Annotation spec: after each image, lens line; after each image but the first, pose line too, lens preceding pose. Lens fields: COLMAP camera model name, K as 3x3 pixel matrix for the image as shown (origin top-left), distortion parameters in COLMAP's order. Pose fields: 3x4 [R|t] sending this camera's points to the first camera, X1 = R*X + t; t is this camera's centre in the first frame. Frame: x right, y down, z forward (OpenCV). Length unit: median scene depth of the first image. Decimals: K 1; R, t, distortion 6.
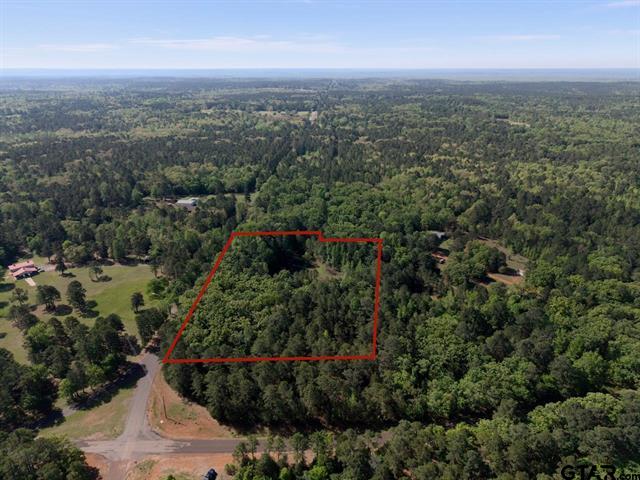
lens RADIAL K [[424.6, 0, 319.0], [0, 424.6, 243.3], [0, 0, 1]] dist [0.035226, -0.037765]
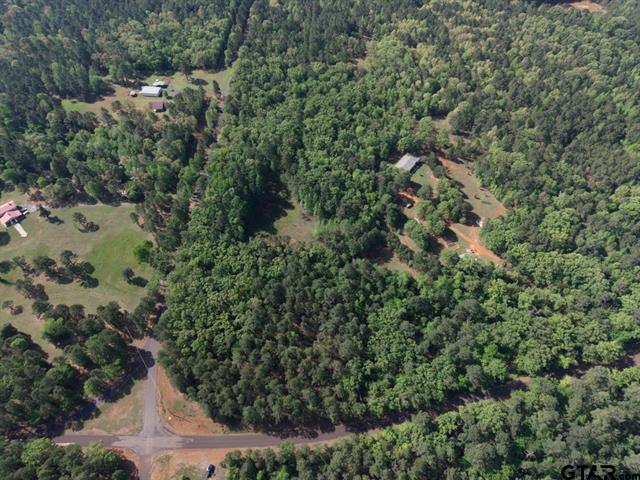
lens RADIAL K [[424.6, 0, 319.0], [0, 424.6, 243.3], [0, 0, 1]] dist [0.035226, -0.037765]
pose [[0.999816, -0.011892, 0.015054, 0.082632], [0.003053, 0.873308, 0.487158, -0.661444], [-0.018940, -0.487023, 0.873184, 0.072264]]
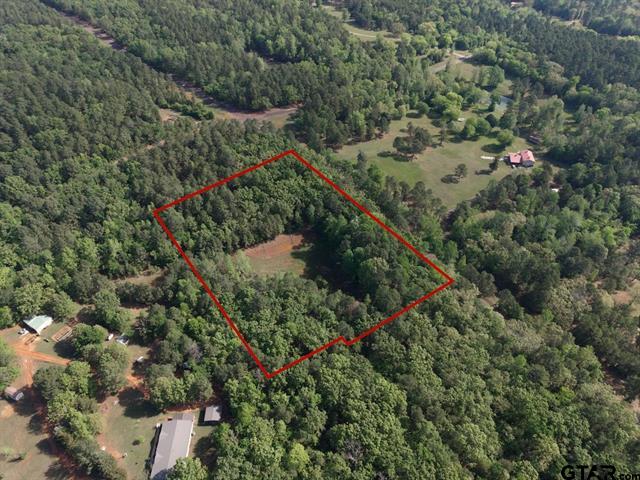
lens RADIAL K [[424.6, 0, 319.0], [0, 424.6, 243.3], [0, 0, 1]] dist [0.035226, -0.037765]
pose [[-0.784108, 0.430714, -0.446834, 0.491056], [-0.243172, 0.449192, 0.859706, -1.132233], [0.571002, 0.782759, -0.247478, 2.004885]]
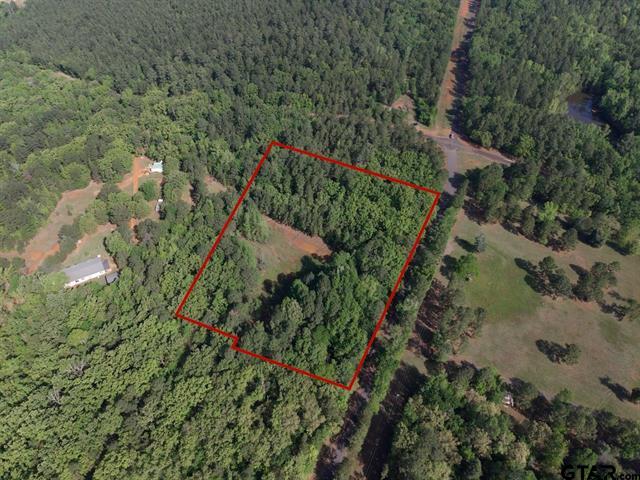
lens RADIAL K [[424.6, 0, 319.0], [0, 424.6, 243.3], [0, 0, 1]] dist [0.035226, -0.037765]
pose [[-0.913098, -0.276787, 0.299401, -0.529267], [0.170085, 0.408795, 0.896637, -1.139591], [-0.370571, 0.869641, -0.326192, 2.032874]]
